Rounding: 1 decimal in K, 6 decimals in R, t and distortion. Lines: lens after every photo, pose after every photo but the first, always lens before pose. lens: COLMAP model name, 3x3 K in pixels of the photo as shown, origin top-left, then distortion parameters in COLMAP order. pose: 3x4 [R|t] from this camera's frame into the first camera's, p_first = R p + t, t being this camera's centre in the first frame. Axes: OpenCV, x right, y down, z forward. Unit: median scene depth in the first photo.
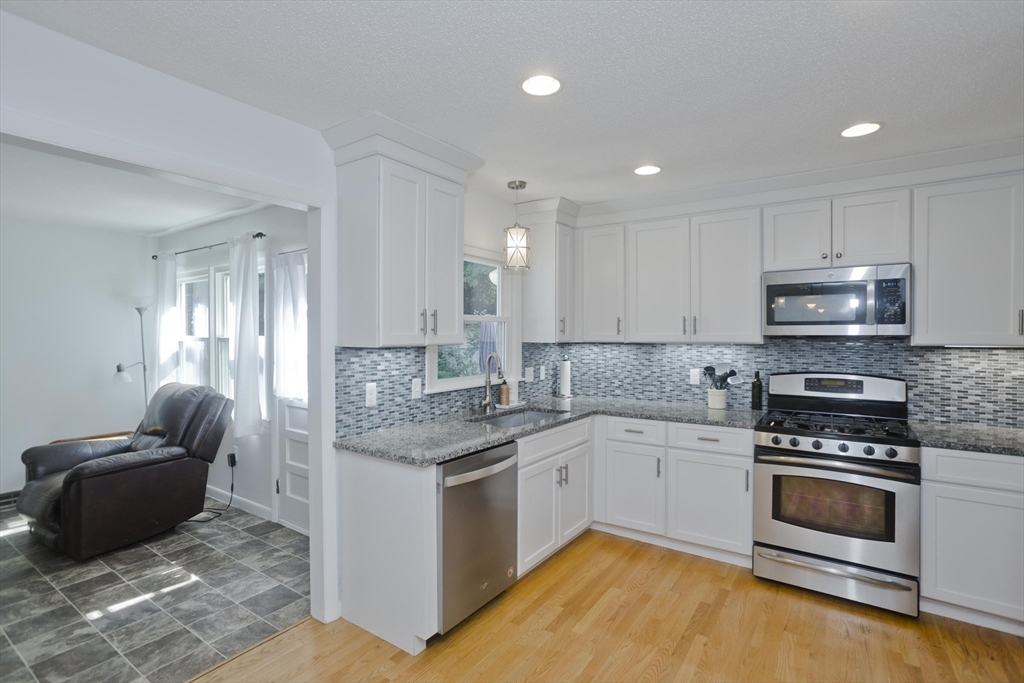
lens RADIAL K [[490.5, 0, 511.9], [0, 490.5, 333.5], [0, 0, 1]] dist [-0.027733, 0.017836]
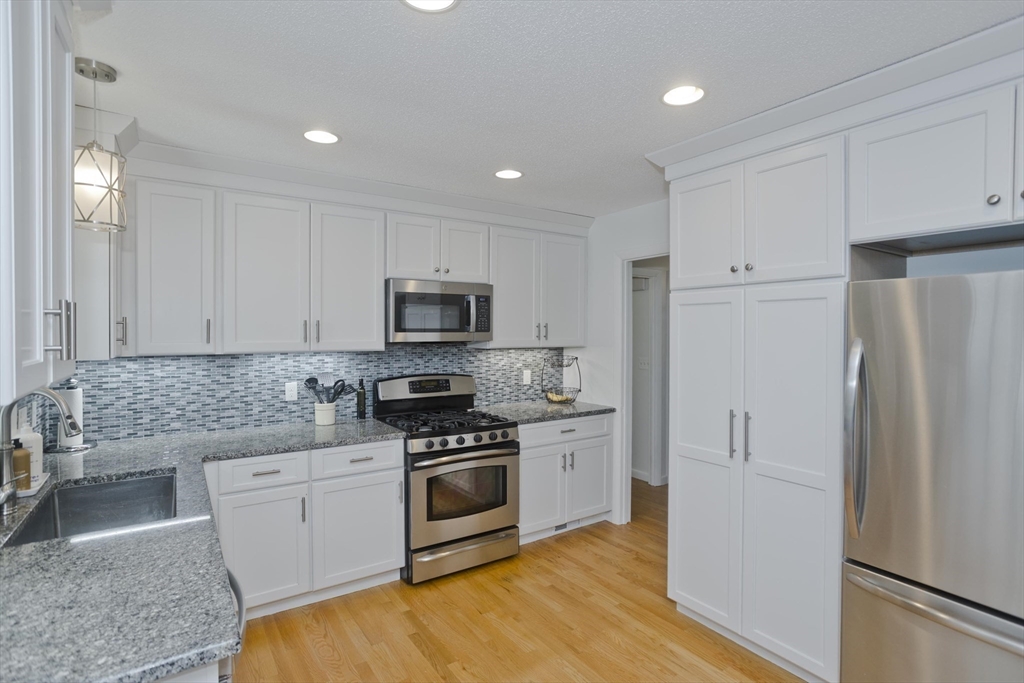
lens RADIAL K [[503.8, 0, 508.4], [0, 503.8, 338.3], [0, 0, 1]] dist [-0.041575, 0.029137]
pose [[0.382708, -0.013726, 0.923767, -0.327569], [-0.001261, 0.999881, 0.015380, -0.019781], [-0.923868, -0.007051, 0.382646, 0.383228]]
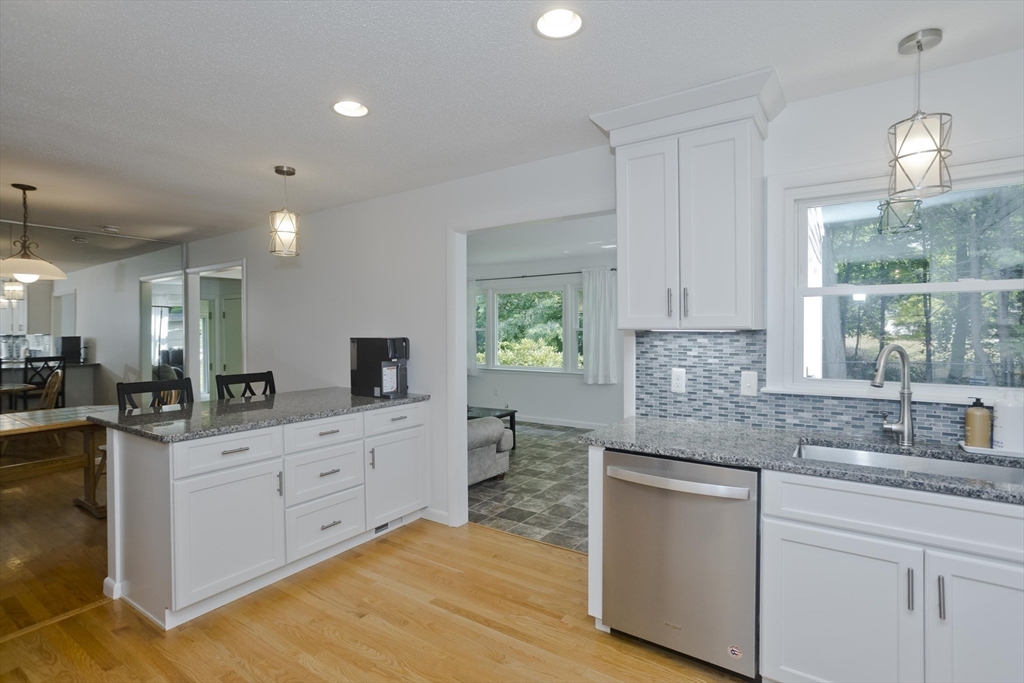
lens RADIAL K [[504.9, 0, 537.3], [0, 504.9, 341.2], [0, 0, 1]] dist [0.003509, 0.002902]
pose [[0.029664, 0.017907, -0.999400, 0.581992], [0.005492, 0.999822, 0.018078, 0.022940], [0.999545, -0.006025, 0.029560, 0.570732]]
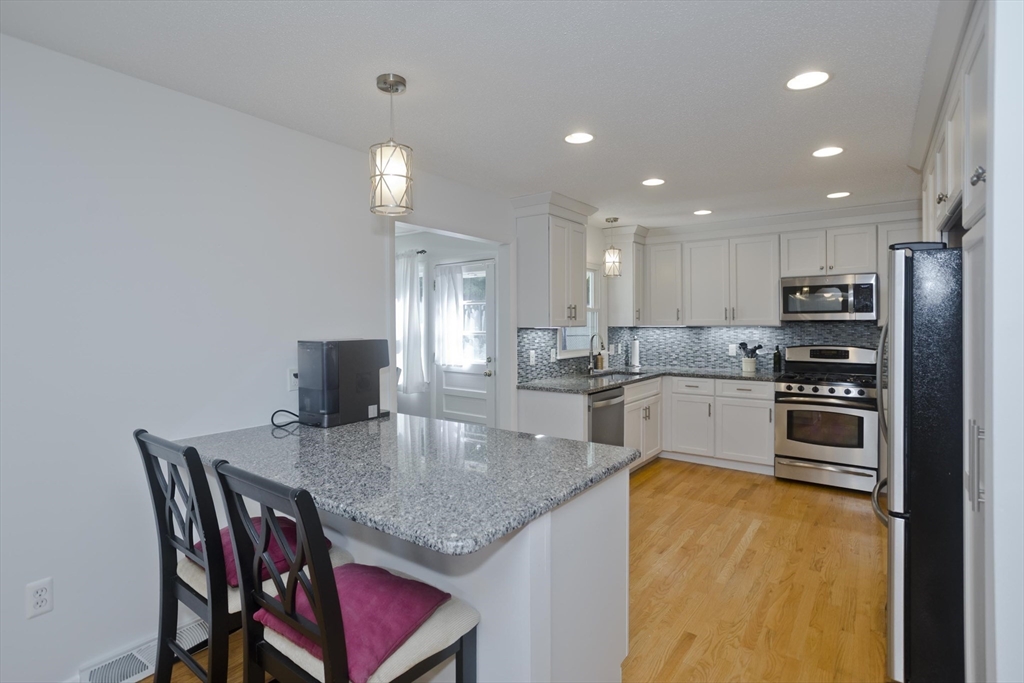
lens RADIAL K [[488.2, 0, 521.1], [0, 488.2, 321.2], [0, 0, 1]] dist [-0.003483, 0.000958]
pose [[0.999617, -0.004450, -0.027329, -0.231697], [0.004370, 0.999986, -0.002960, 0.007534], [0.027342, 0.002840, 0.999622, -0.500282]]
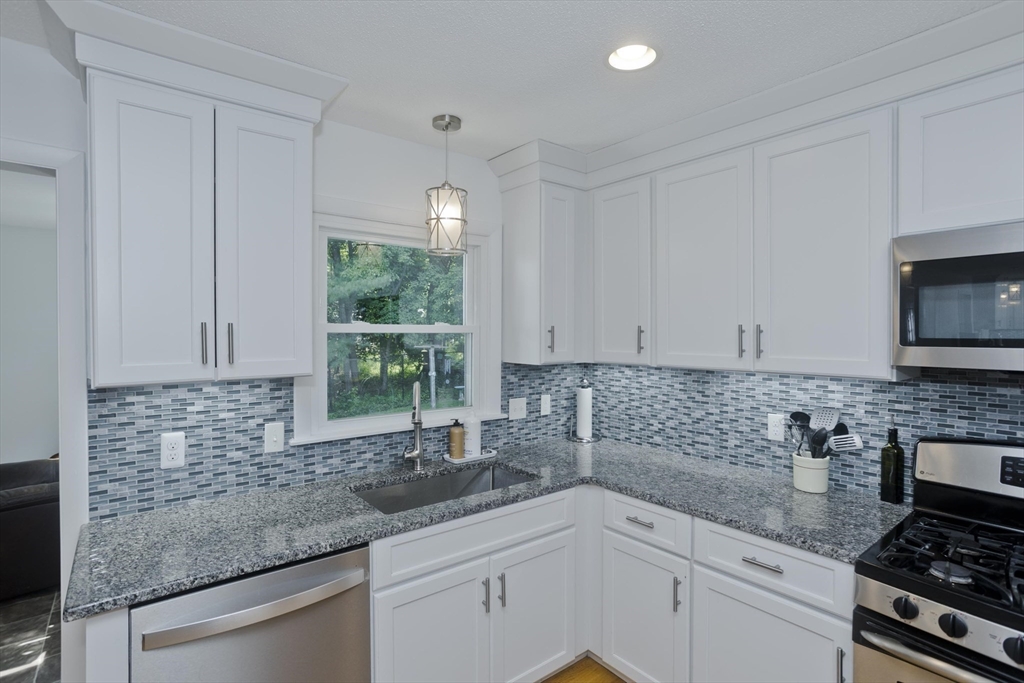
lens RADIAL K [[503.8, 0, 508.4], [0, 503.8, 338.3], [0, 0, 1]] dist [-0.041575, 0.029137]
pose [[0.956781, 0.003124, -0.290791, 0.285544], [0.000417, 0.999927, 0.012114, -0.028890], [0.290808, -0.011712, 0.956710, 0.402542]]
